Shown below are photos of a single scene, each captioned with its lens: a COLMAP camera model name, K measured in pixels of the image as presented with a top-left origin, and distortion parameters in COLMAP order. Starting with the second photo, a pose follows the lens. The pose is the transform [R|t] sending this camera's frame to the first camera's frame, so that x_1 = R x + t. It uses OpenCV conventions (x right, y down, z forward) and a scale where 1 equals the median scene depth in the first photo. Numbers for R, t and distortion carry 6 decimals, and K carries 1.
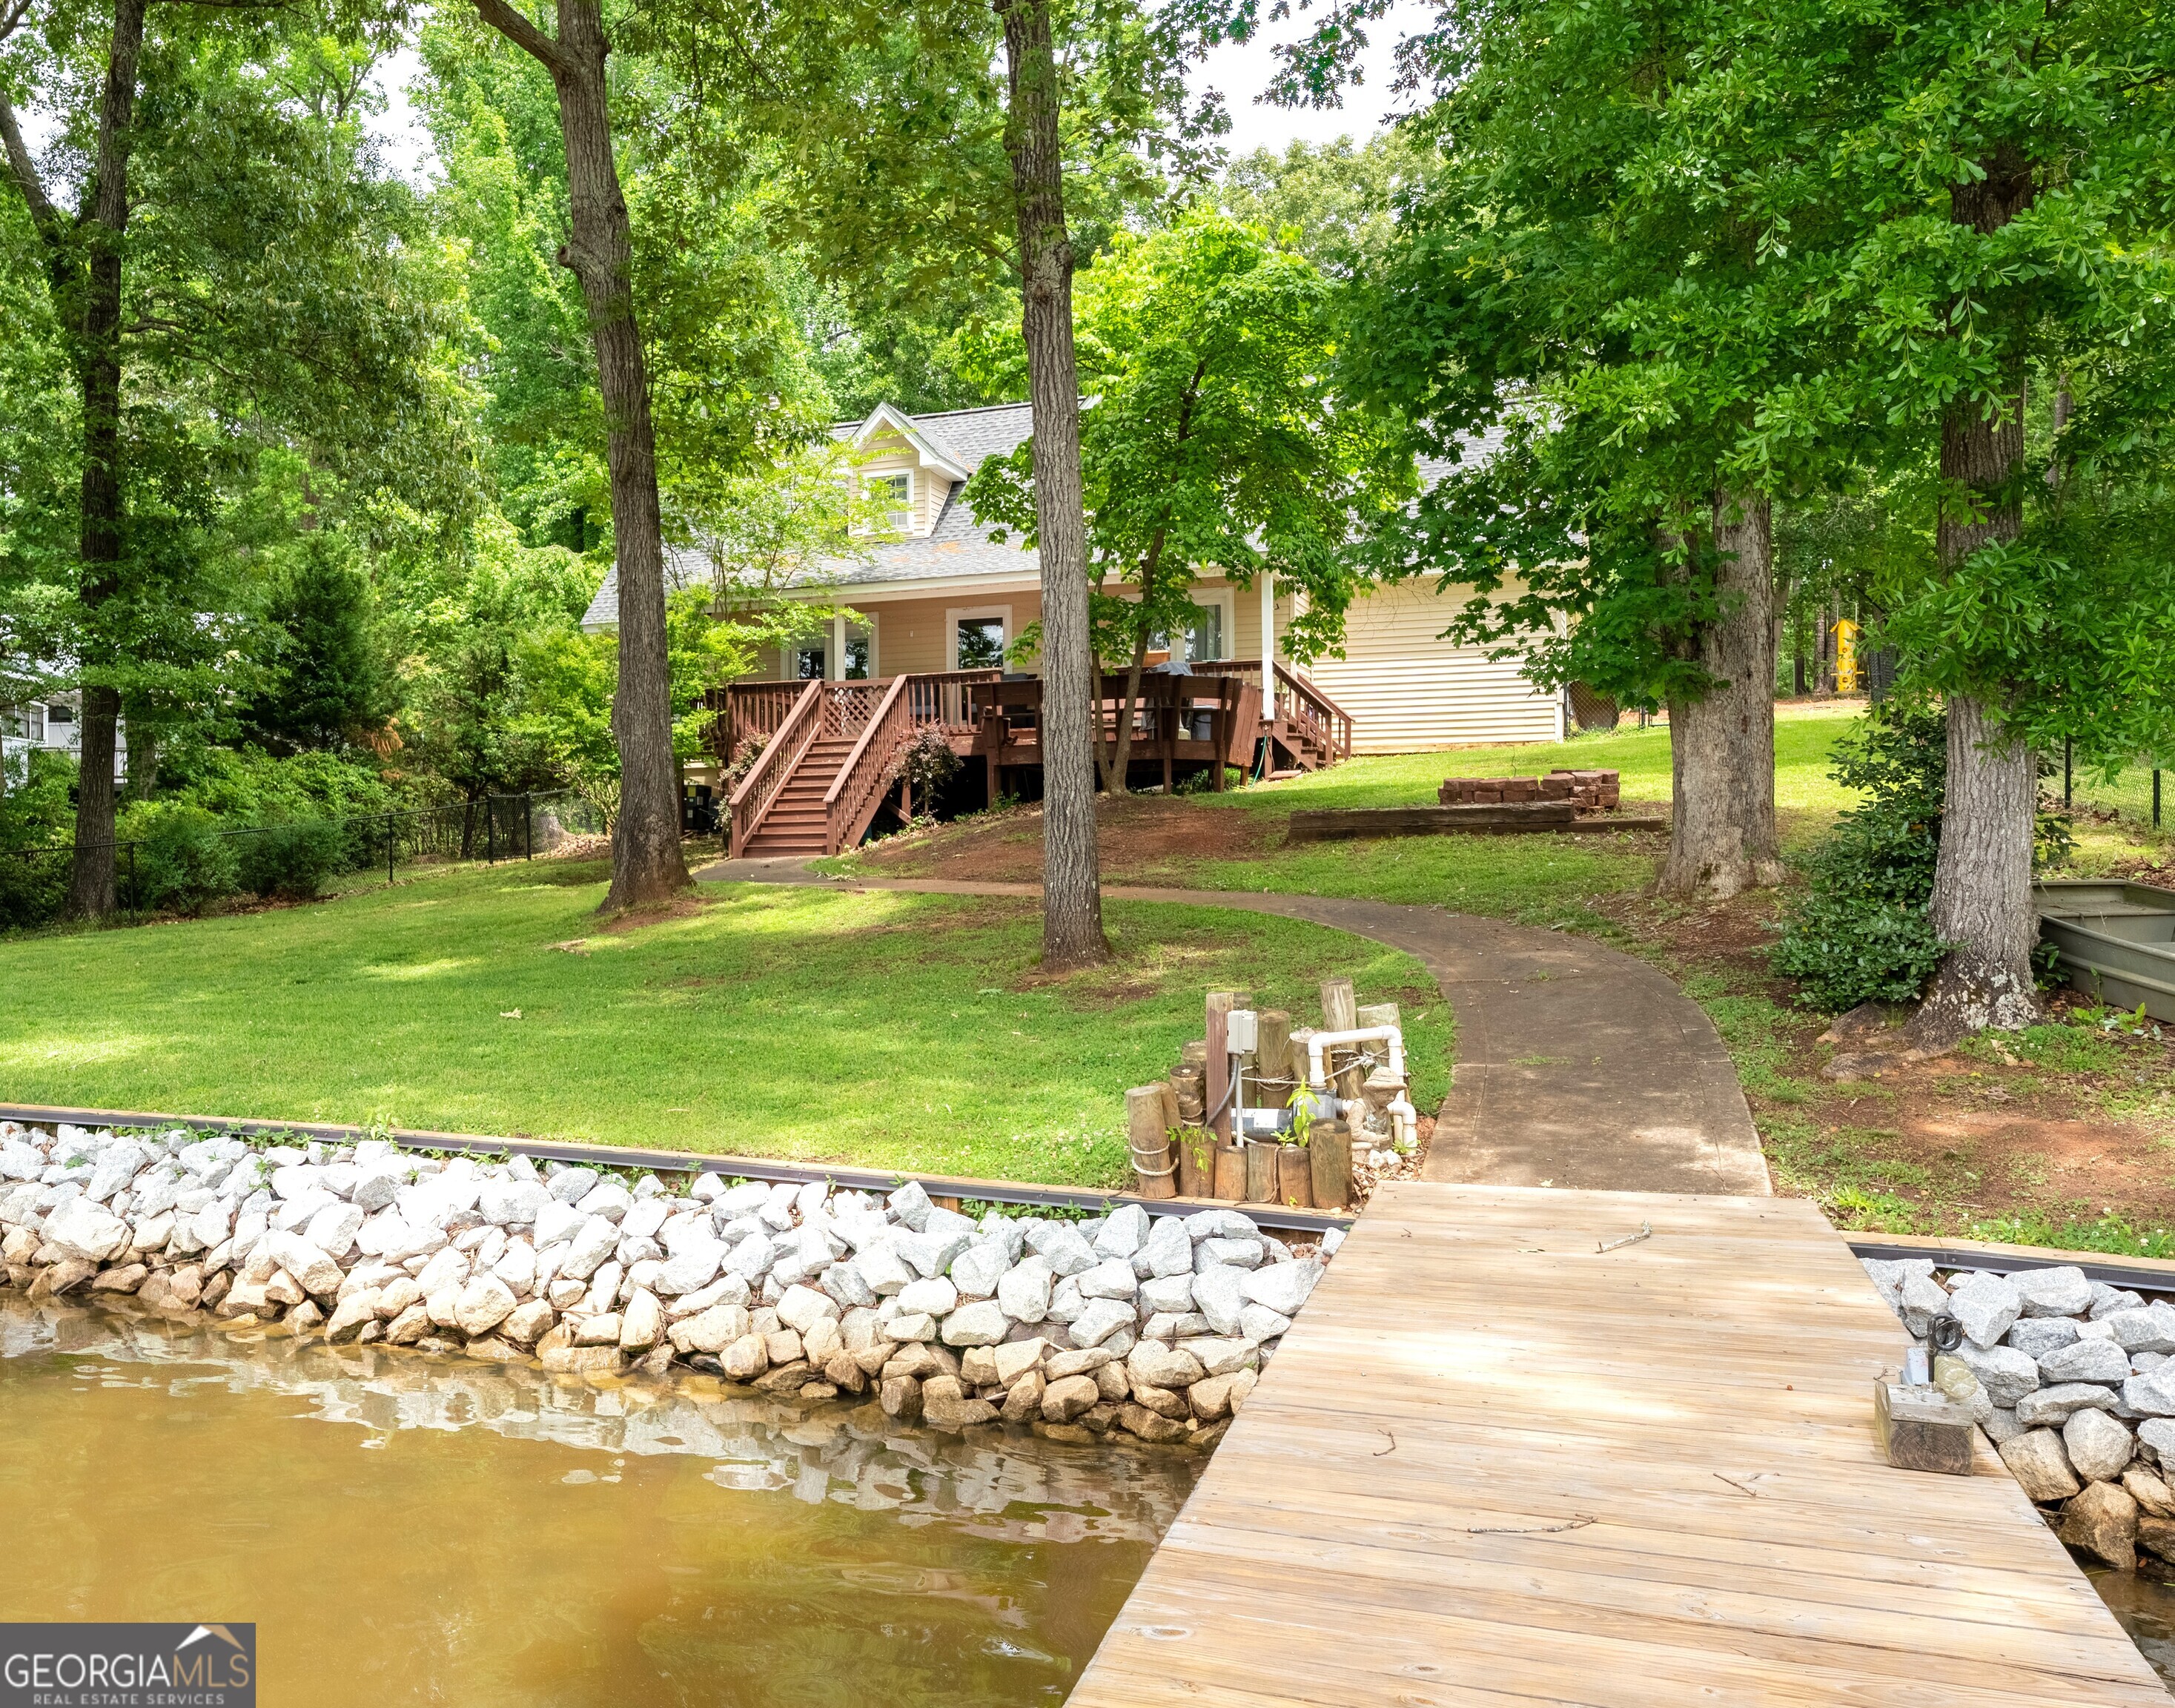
lens RADIAL K [[1535.4, 0, 1081.7], [0, 1535.4, 863.9], [0, 0, 1]] dist [0.011737, -0.011733]
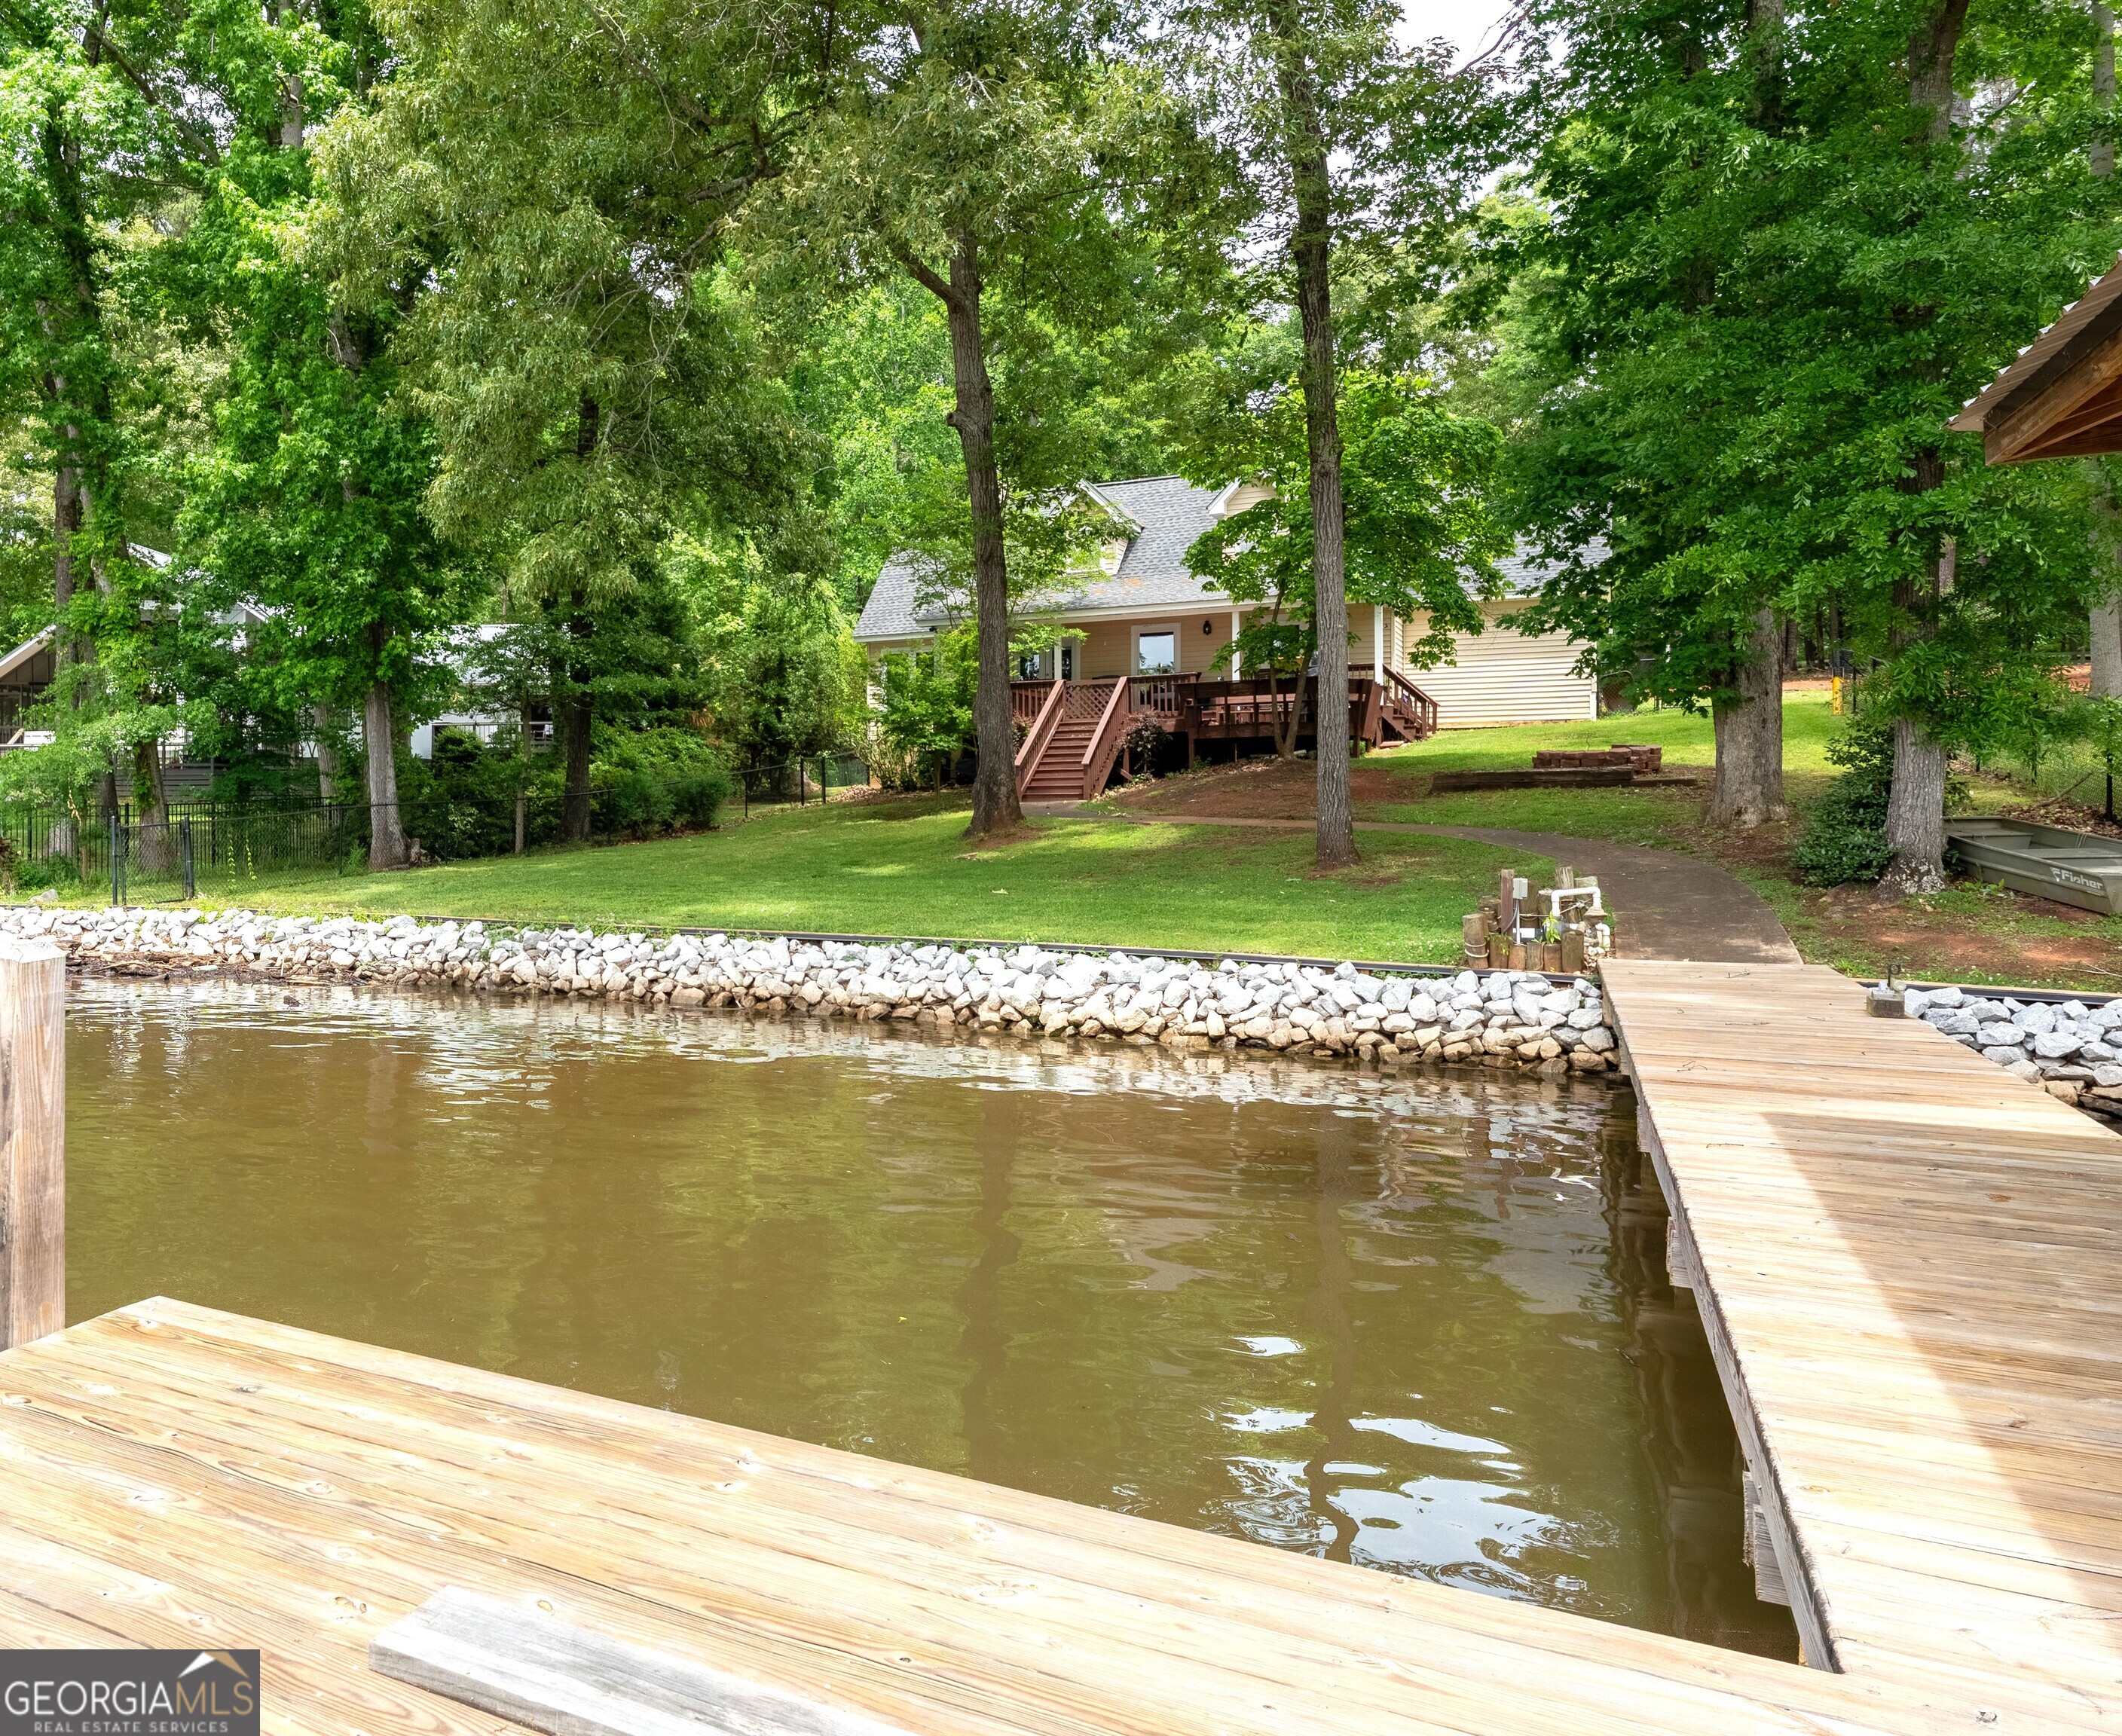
lens RADIAL K [[1564.2, 0, 767.0], [0, 1564.2, 811.8], [0, 0, 1]] dist [0.004738, -0.001890]
pose [[0.994009, 0.003550, -0.109242, -0.603051], [-0.003359, 0.999992, 0.001931, 0.007273], [0.109248, -0.001552, 0.994013, -1.063432]]
